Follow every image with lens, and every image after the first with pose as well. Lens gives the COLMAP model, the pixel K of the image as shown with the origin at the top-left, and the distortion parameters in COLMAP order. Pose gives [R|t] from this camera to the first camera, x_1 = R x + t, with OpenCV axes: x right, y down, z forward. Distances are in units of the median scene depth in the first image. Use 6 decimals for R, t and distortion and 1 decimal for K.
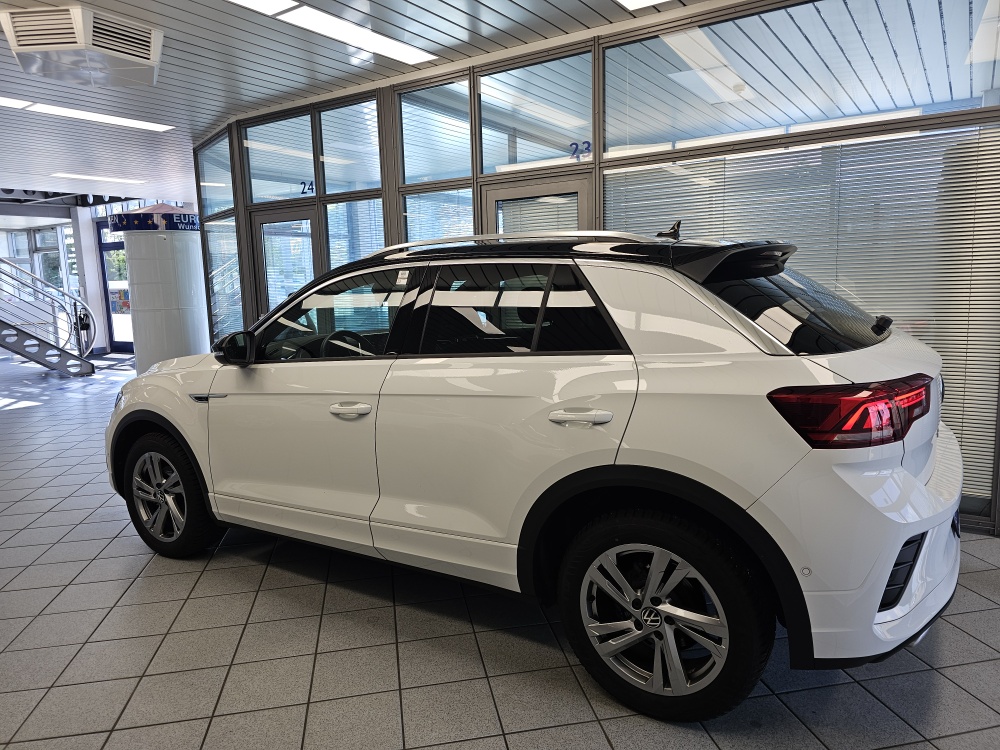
lens RADIAL K [[686.3, 0, 495.9], [0, 686.3, 369.8], [0, 0, 1]] dist [0.008241, -0.005993]
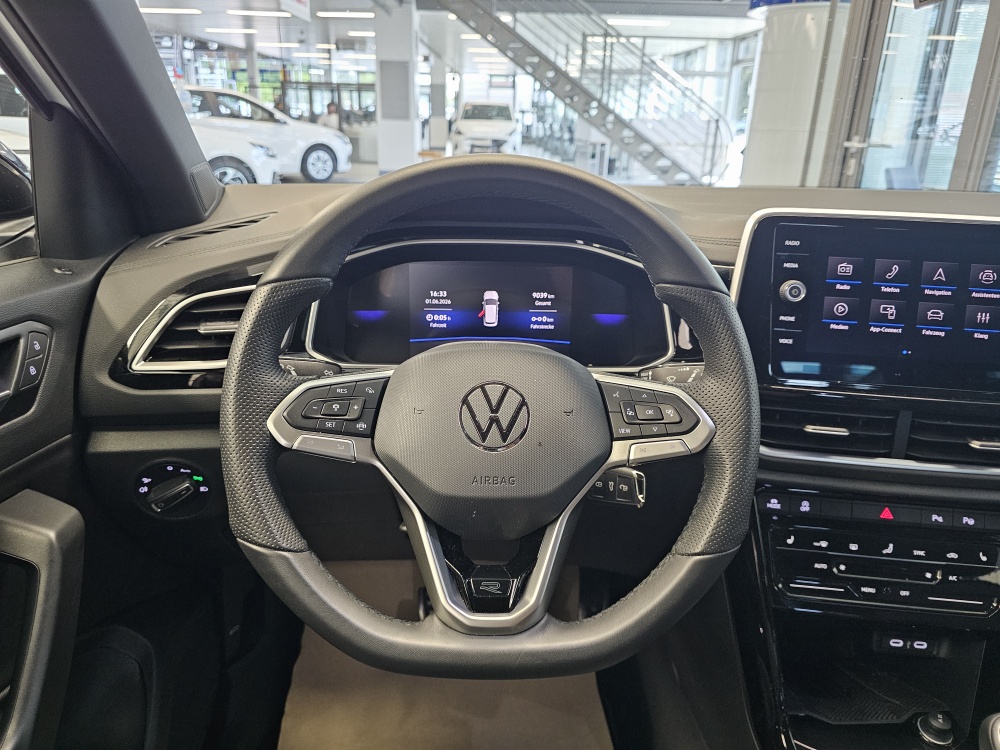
lens RADIAL K [[674.3, 0, 499.6], [0, 674.3, 370.6], [0, 0, 1]] dist [0.053328, -0.067025]
pose [[0.558798, 0.331078, -0.760350, -0.045706], [-0.149806, 0.942069, 0.300108, -0.027103], [0.815661, -0.053795, 0.576023, 0.439540]]
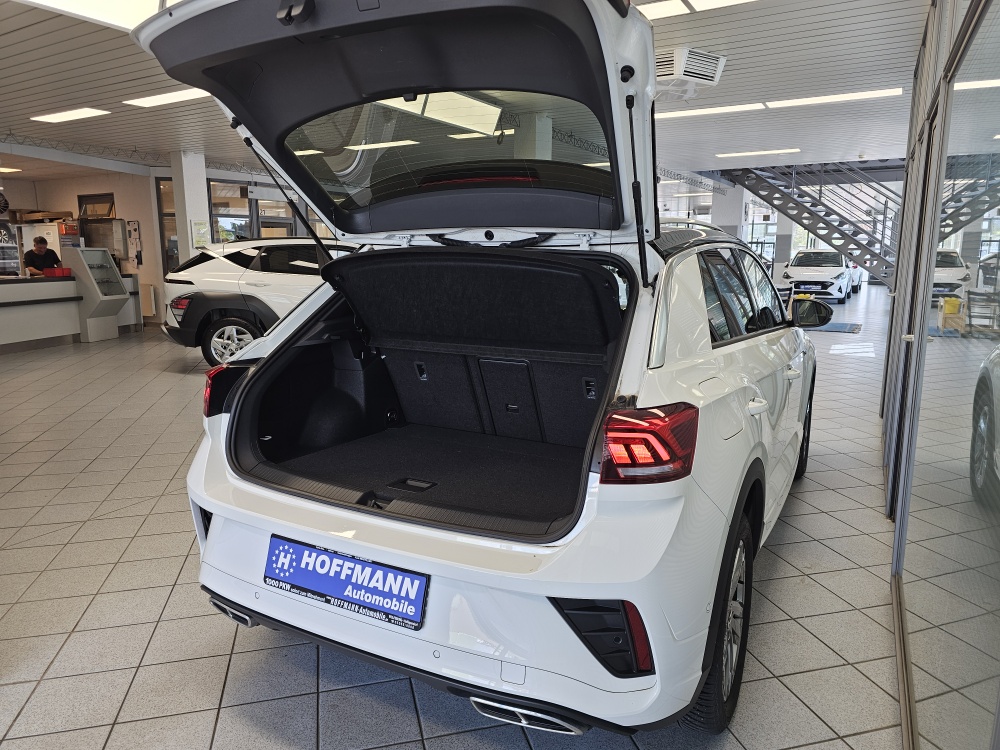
lens RADIAL K [[665.3, 0, 493.5], [0, 665.3, 371.4], [0, 0, 1]] dist [0.077987, -0.085253]
pose [[0.058447, 0.199697, -0.978113, 0.452914], [-0.130320, 0.972930, 0.190852, -0.067078], [0.989748, 0.116313, 0.082890, 0.366685]]
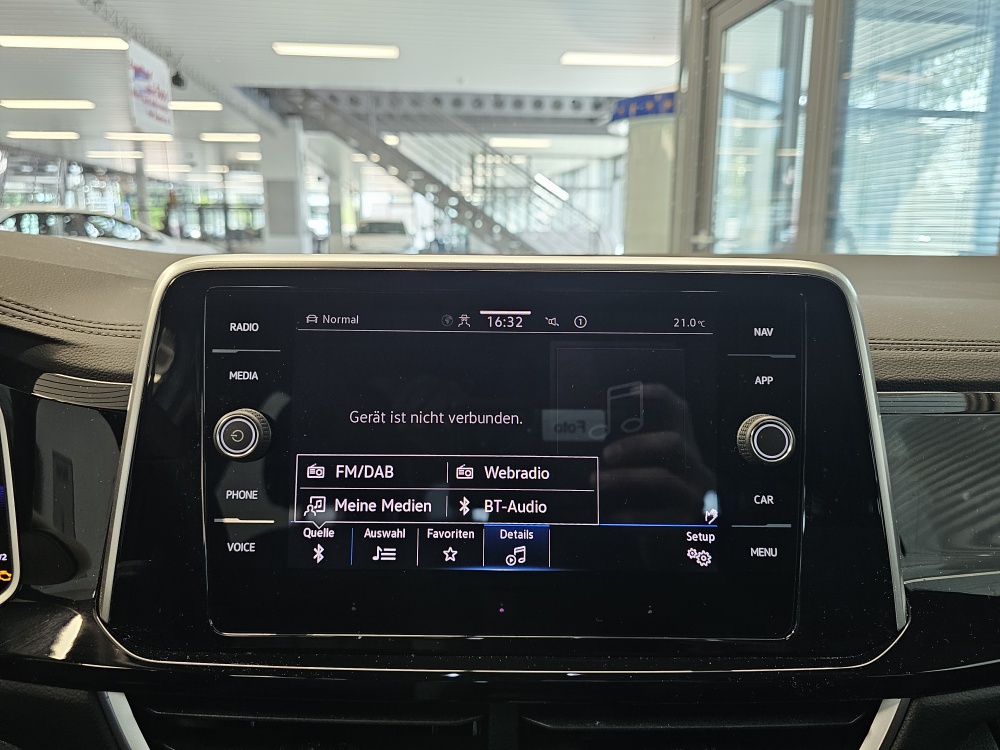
lens RADIAL K [[686.3, 0, 495.9], [0, 686.3, 369.8], [0, 0, 1]] dist [0.008241, -0.005993]
pose [[0.657428, 0.177014, -0.732430, -0.057355], [-0.122696, 0.984191, 0.127728, -0.026287], [0.743461, 0.005895, 0.668754, 0.506605]]
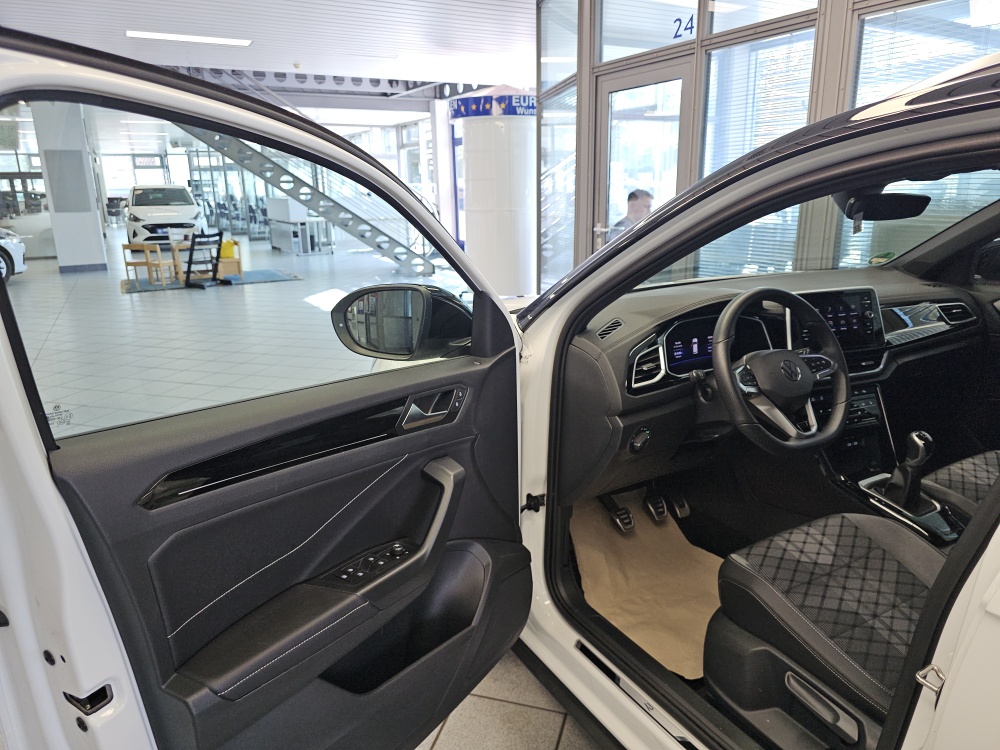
lens RADIAL K [[674.3, 0, 499.6], [0, 674.3, 370.6], [0, 0, 1]] dist [0.053328, -0.067025]
pose [[0.888498, 0.134133, -0.438840, -0.083054], [-0.069513, 0.984631, 0.160216, -0.029924], [0.453585, -0.111846, 0.884167, 0.254703]]
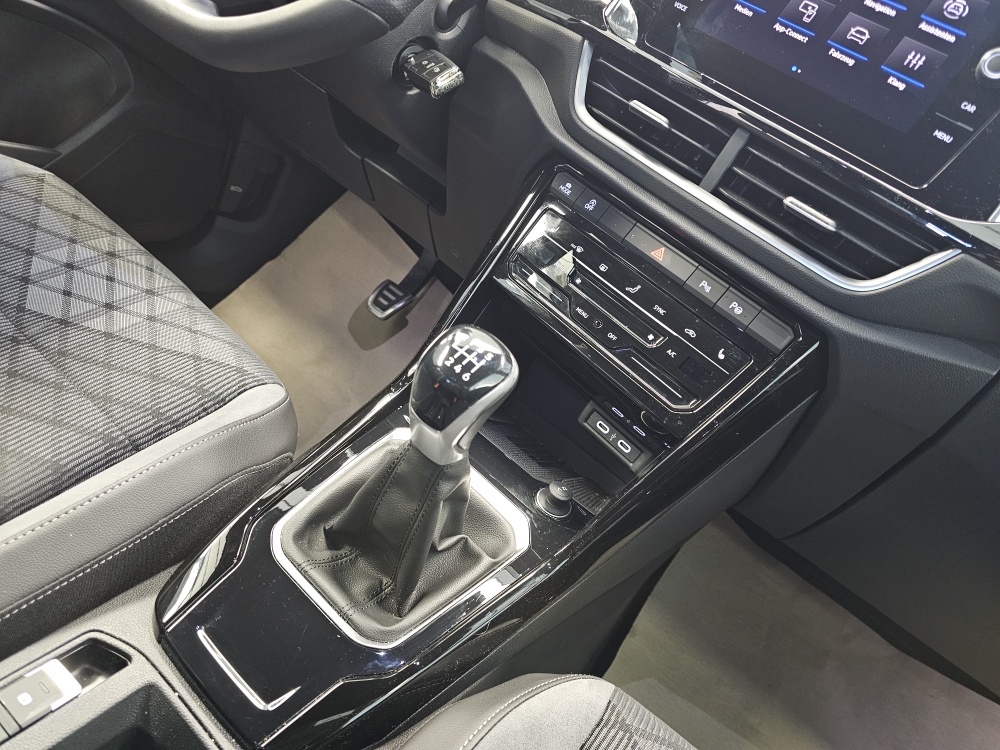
lens RADIAL K [[674.3, 0, 499.6], [0, 674.3, 370.6], [0, 0, 1]] dist [0.053328, -0.067025]
pose [[-0.066082, 0.524287, -0.848973, -0.010243], [-0.517390, 0.709512, 0.478435, -0.006857], [0.853194, 0.470866, 0.224375, 0.507099]]
